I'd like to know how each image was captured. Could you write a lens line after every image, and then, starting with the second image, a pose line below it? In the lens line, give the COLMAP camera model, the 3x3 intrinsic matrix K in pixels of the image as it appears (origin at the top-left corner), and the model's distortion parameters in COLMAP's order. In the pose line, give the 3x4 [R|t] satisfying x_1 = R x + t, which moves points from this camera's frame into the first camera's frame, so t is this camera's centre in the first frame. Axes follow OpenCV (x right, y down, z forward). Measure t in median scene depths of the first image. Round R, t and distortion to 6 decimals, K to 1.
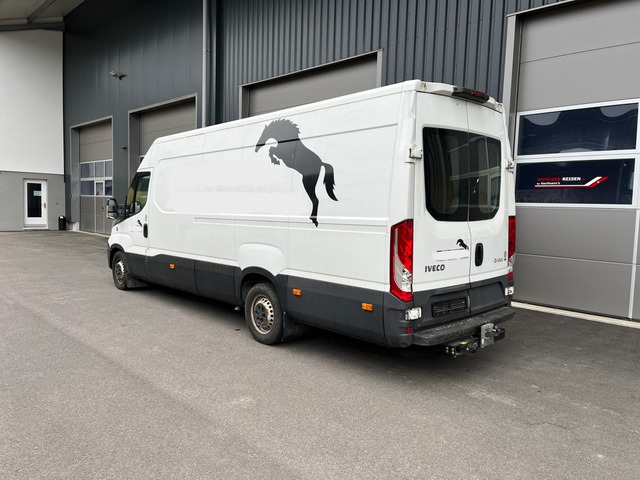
lens RADIAL K [[485.6, 0, 321.8], [0, 485.6, 242.3], [0, 0, 1]] dist [0.069825, -0.085368]
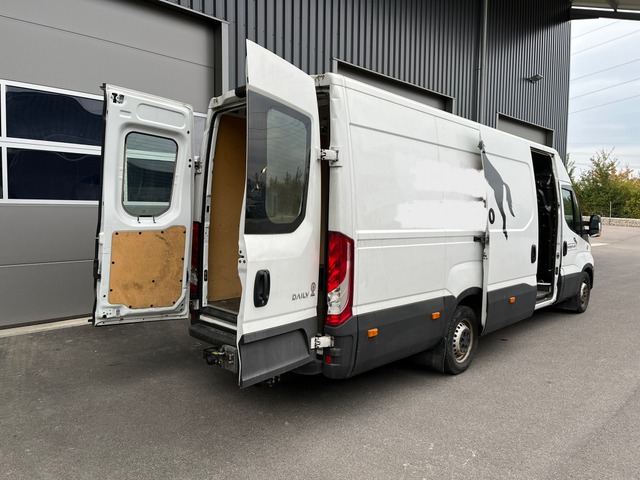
lens RADIAL K [[485.6, 0, 315.1], [0, 485.6, 238.8], [0, 0, 1]] dist [0.069825, -0.085368]
pose [[-0.005040, -0.090574, 0.995877, -1.180059], [0.064765, 0.993769, 0.090710, -0.150913], [-0.997888, 0.064955, 0.000857, 1.385760]]
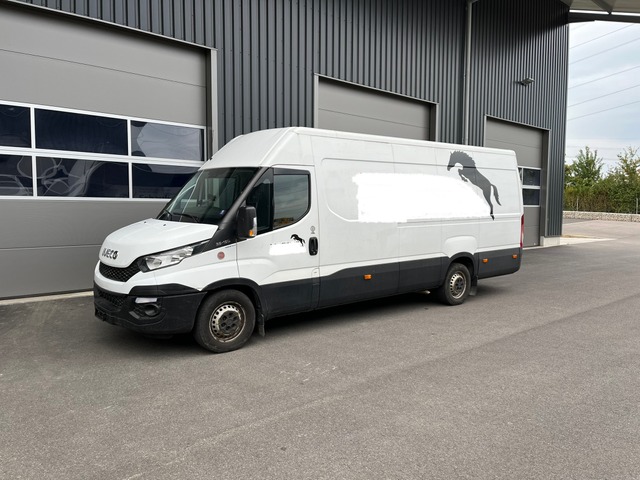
lens RADIAL K [[485.6, 0, 320.4], [0, 485.6, 238.5], [0, 0, 1]] dist [0.069825, -0.085368]
pose [[0.064500, -0.091414, 0.993722, -1.425085], [0.071951, 0.993630, 0.086736, -0.129159], [-0.995320, 0.065905, 0.070667, 1.175446]]
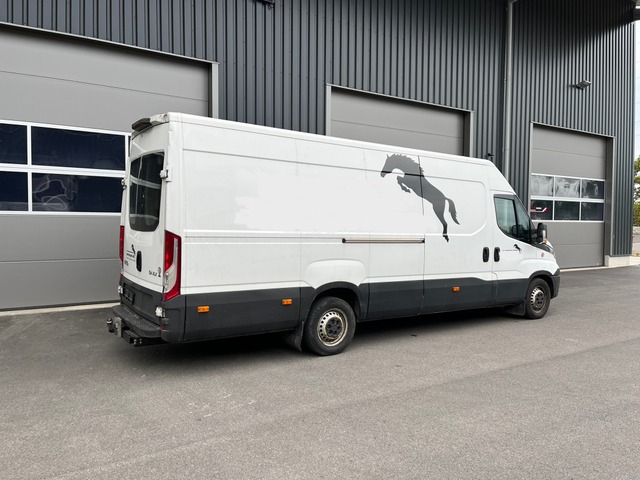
lens RADIAL K [[485.6, 0, 318.5], [0, 485.6, 238.8], [0, 0, 1]] dist [0.069825, -0.085368]
pose [[0.216496, -0.059452, 0.974472, -1.306667], [0.073277, 0.996318, 0.044505, -0.108817], [-0.973530, 0.061771, 0.220056, 0.957566]]
